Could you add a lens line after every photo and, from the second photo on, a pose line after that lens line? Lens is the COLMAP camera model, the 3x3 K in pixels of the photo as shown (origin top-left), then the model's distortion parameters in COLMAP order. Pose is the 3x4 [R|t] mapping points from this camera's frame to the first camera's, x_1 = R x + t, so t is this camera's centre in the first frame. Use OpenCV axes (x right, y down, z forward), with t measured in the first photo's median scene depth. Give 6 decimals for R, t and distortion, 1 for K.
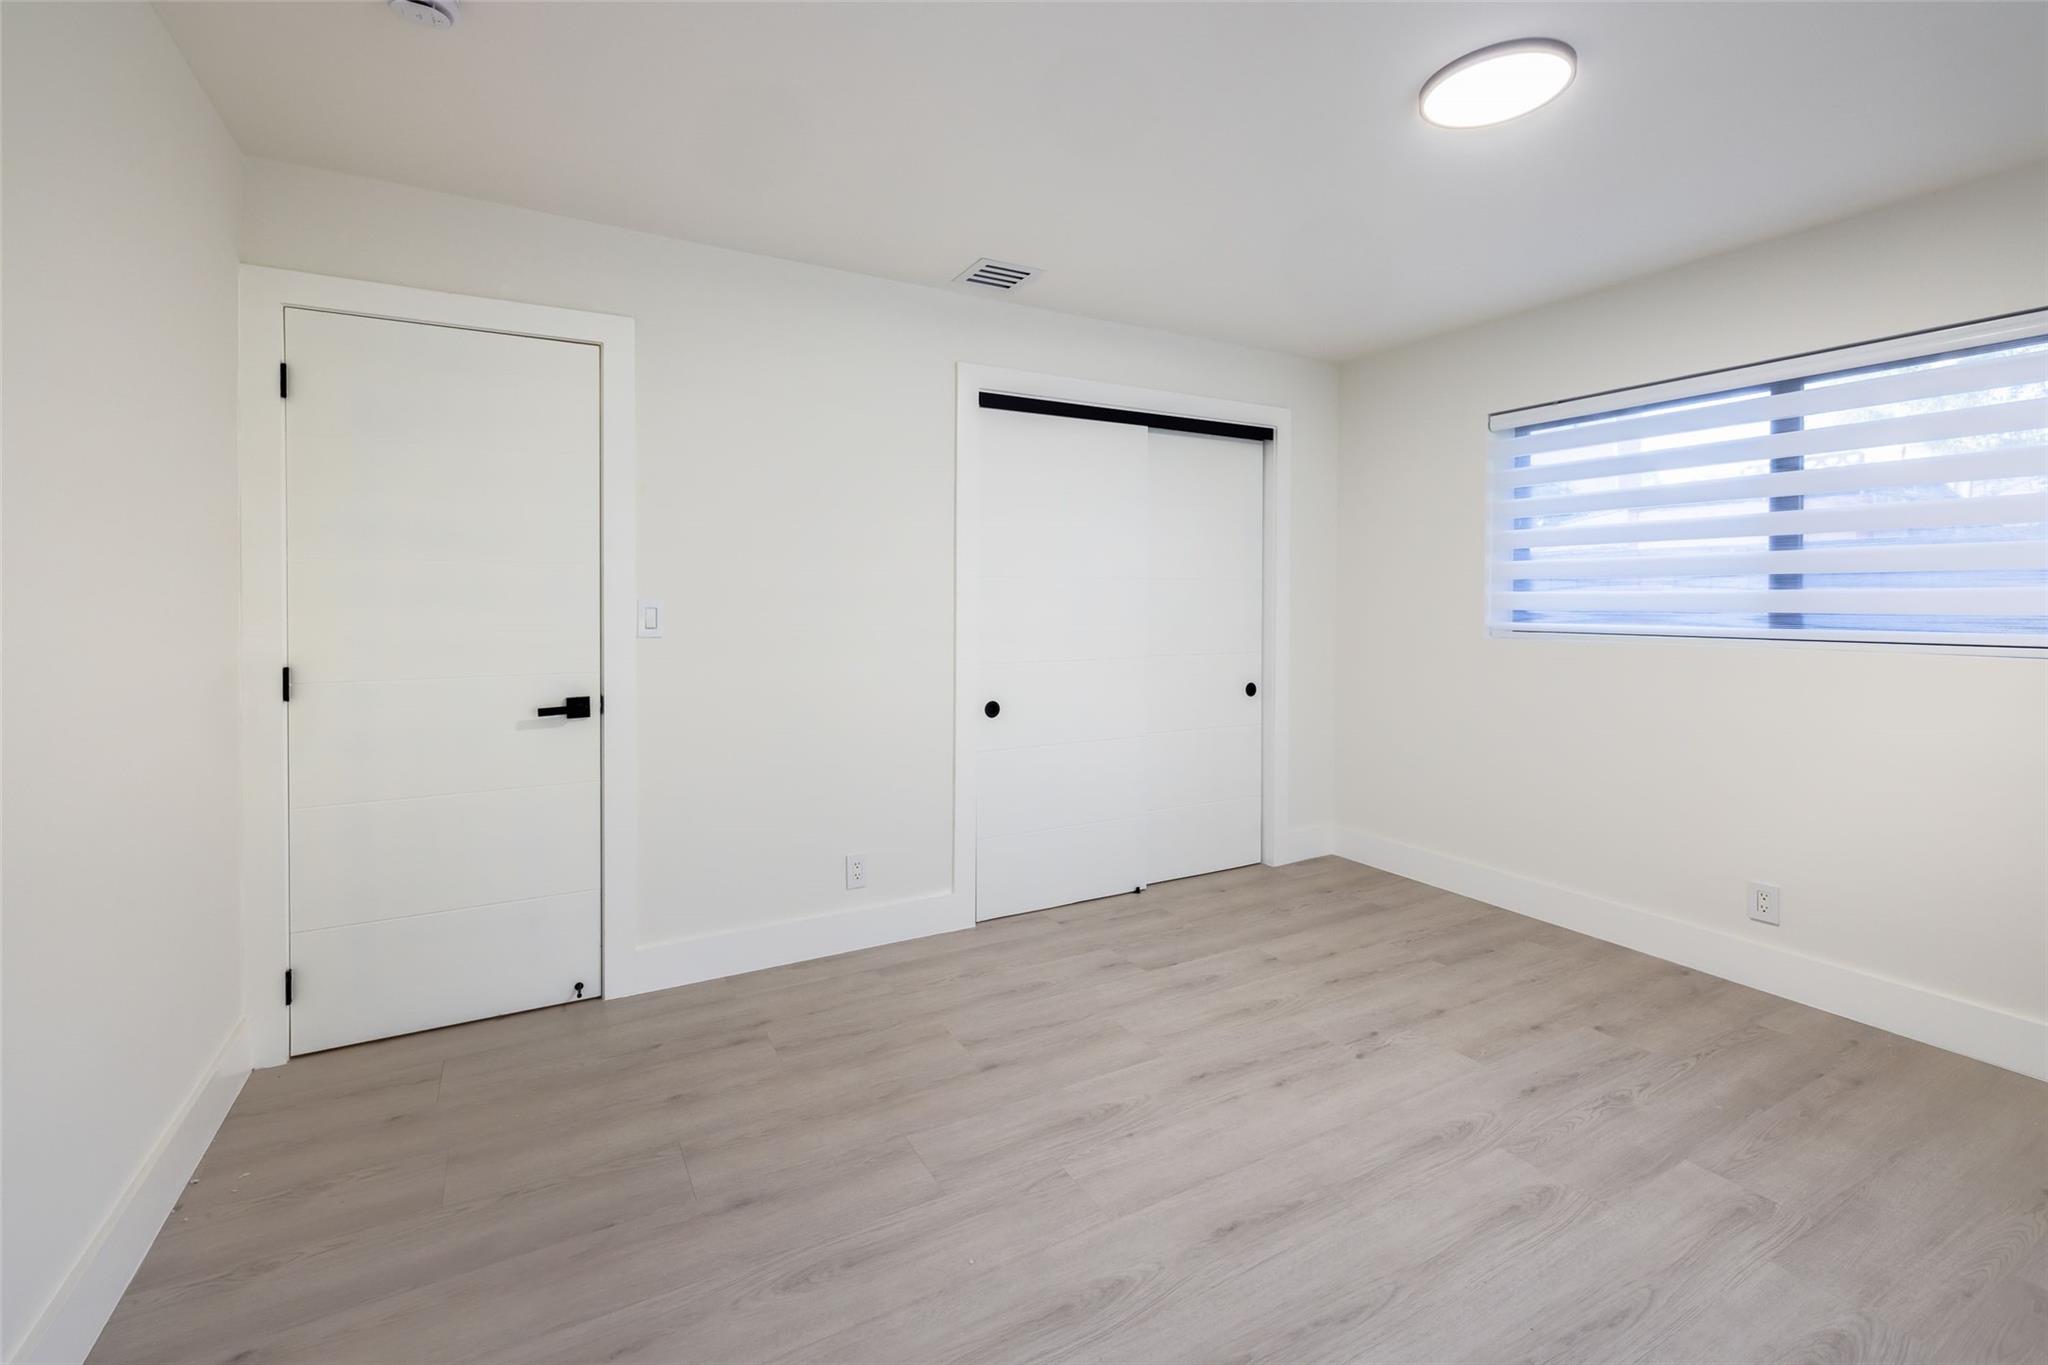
lens RADIAL K [[878.2, 0, 1016.1], [0, 878.2, 606.2], [0, 0, 1]] dist [-0.002166, -0.000139]
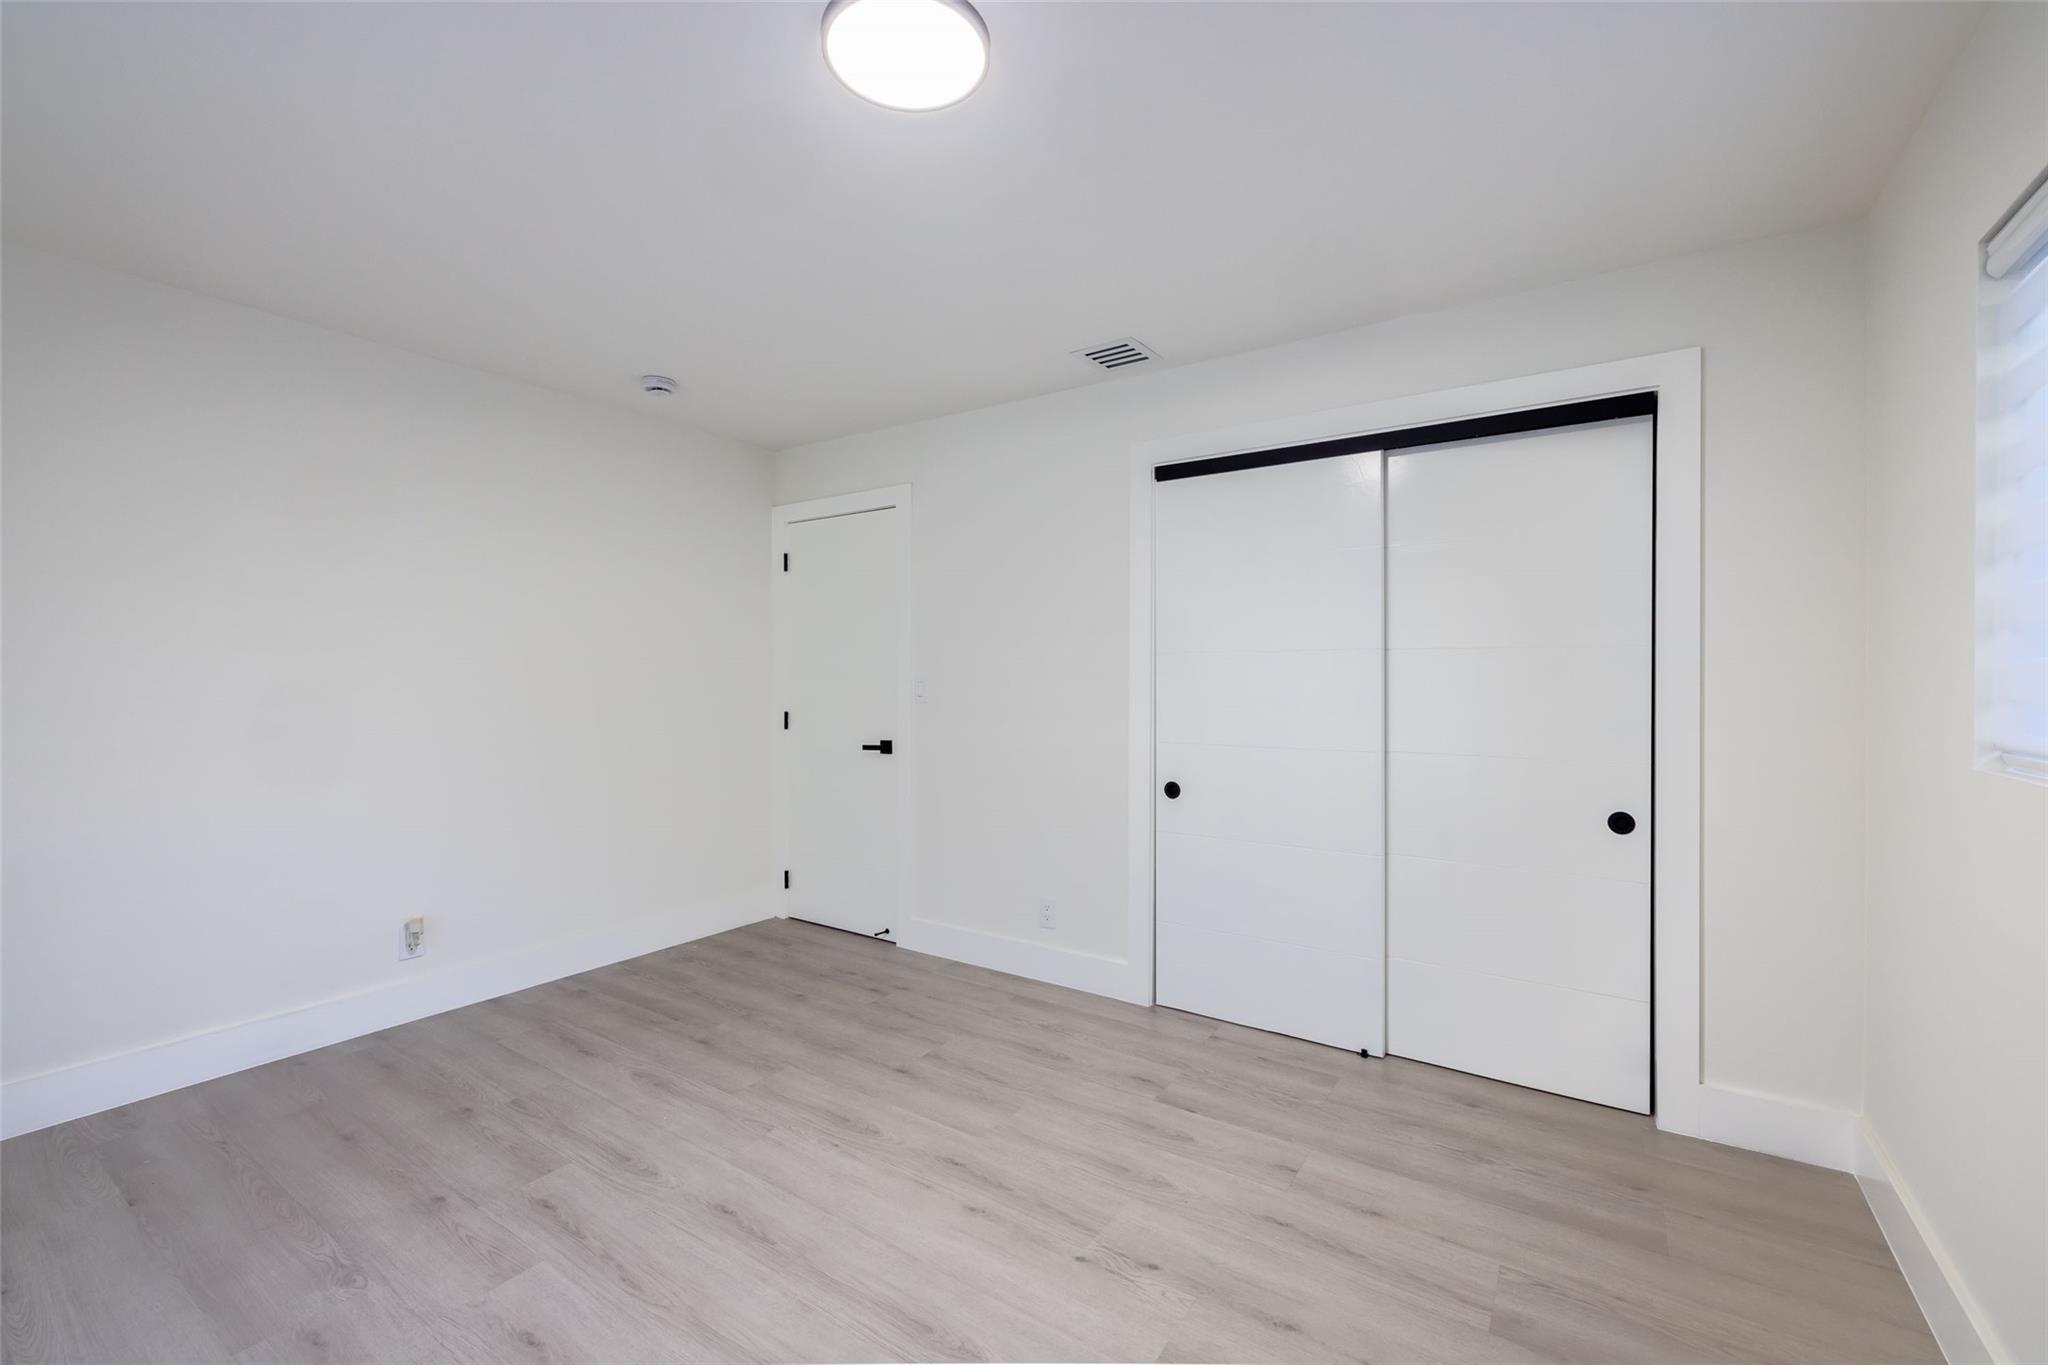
lens RADIAL K [[864.2, 0, 1022.1], [0, 864.2, 672.4], [0, 0, 1]] dist [-0.002108, 0.000184]
pose [[0.448688, -0.001682, -0.893687, 1.019398], [-0.007541, 0.999956, -0.005667, -0.007684], [0.893657, 0.009282, 0.448655, 0.577899]]
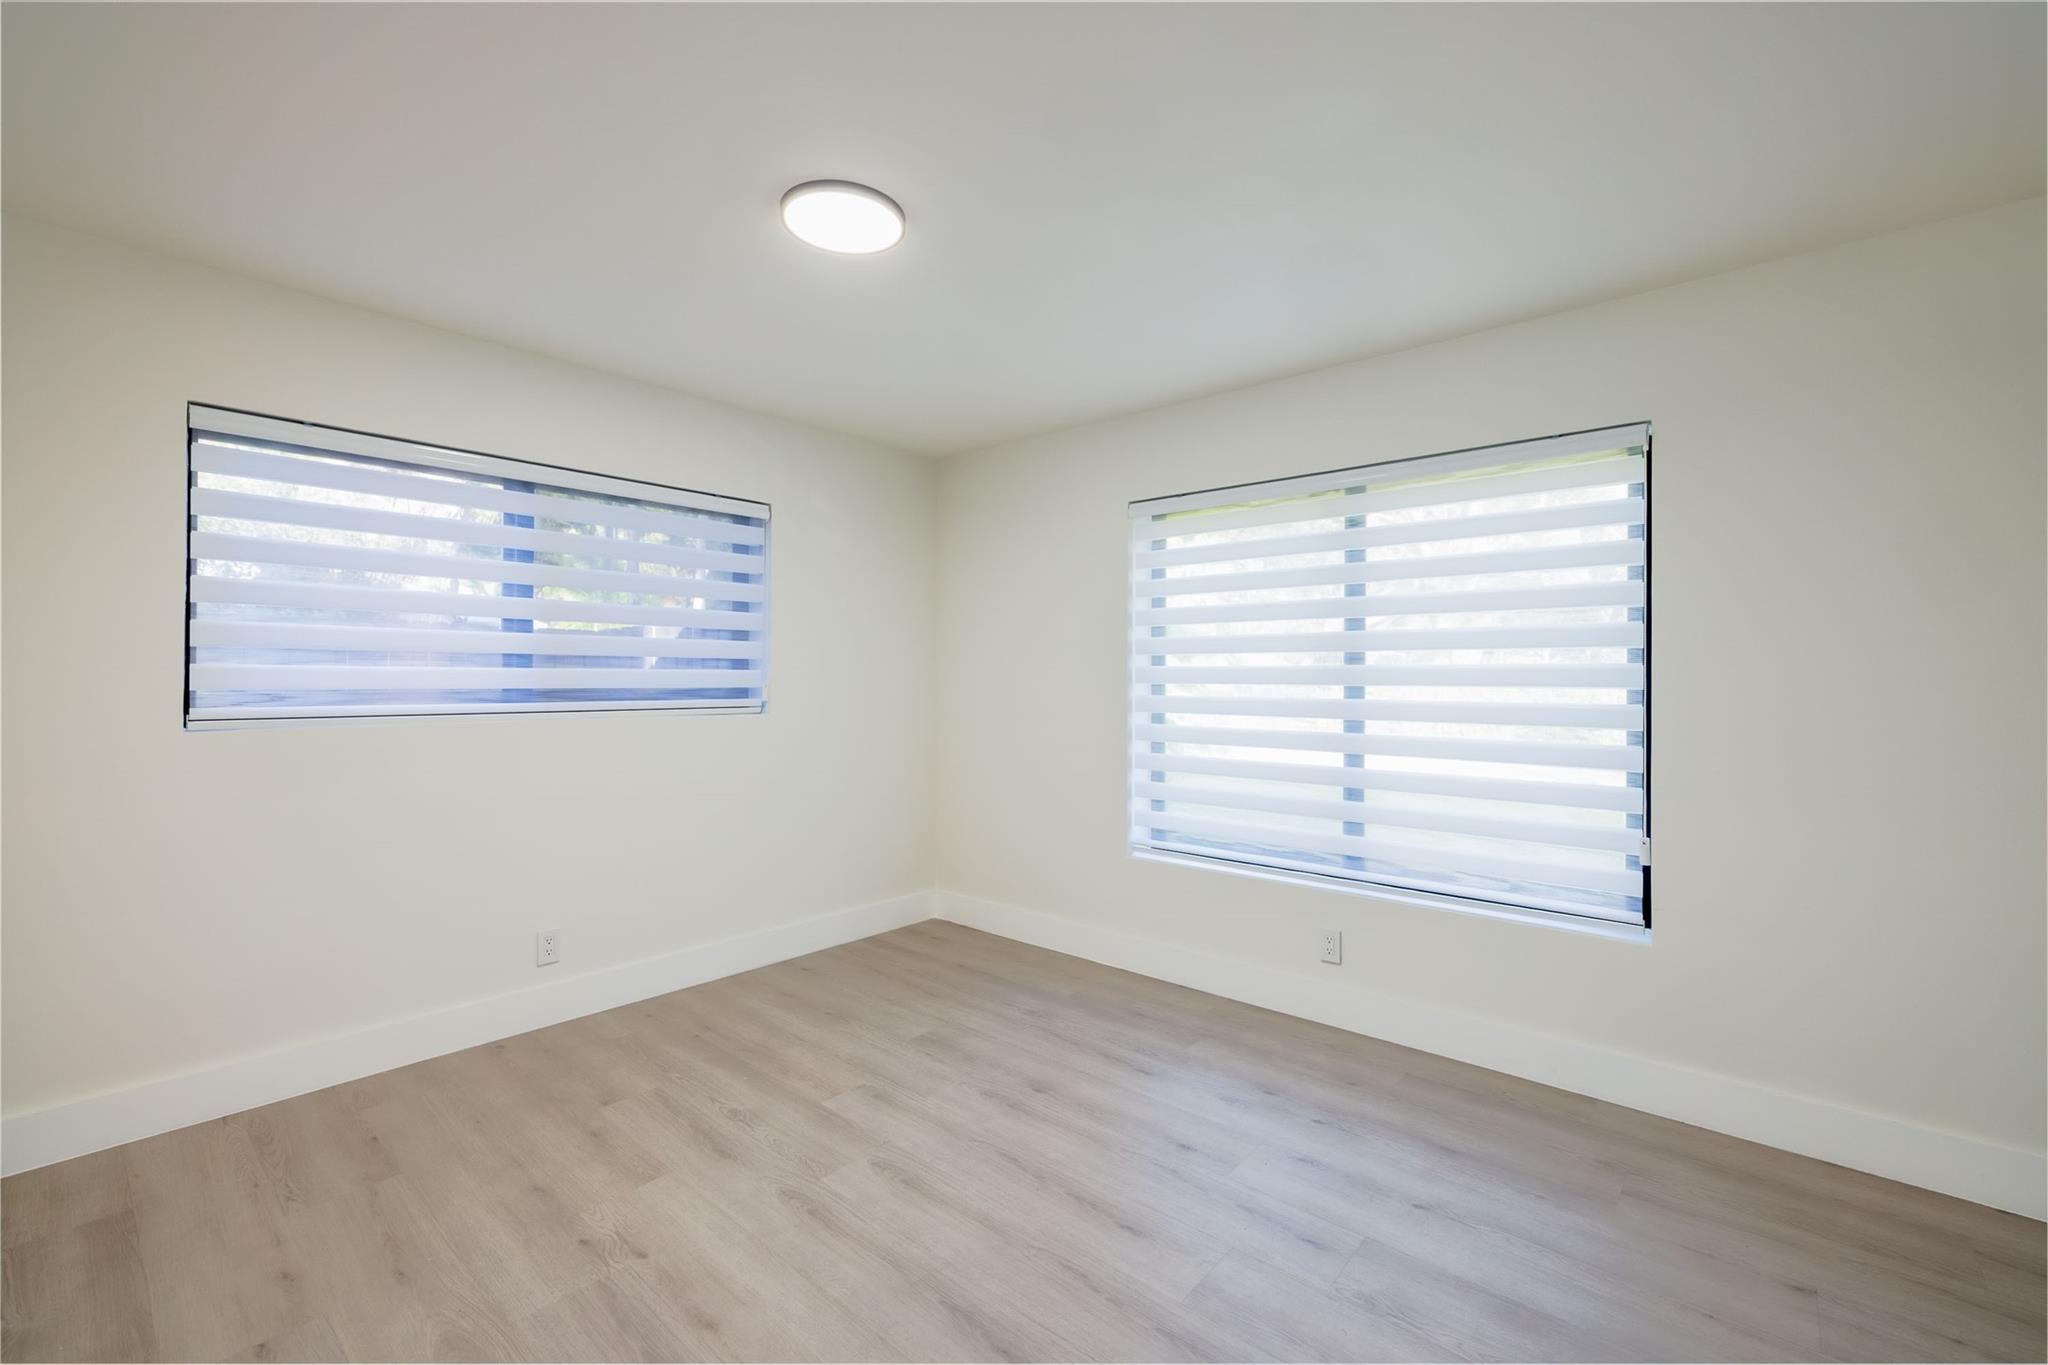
lens RADIAL K [[864.2, 0, 1022.1], [0, 864.2, 672.4], [0, 0, 1]] dist [-0.002108, 0.000184]
pose [[-0.334446, 0.001302, 0.942414, -0.440971], [0.003842, 0.999993, -0.000018, -0.012135], [-0.942407, 0.003615, -0.334448, 0.899481]]
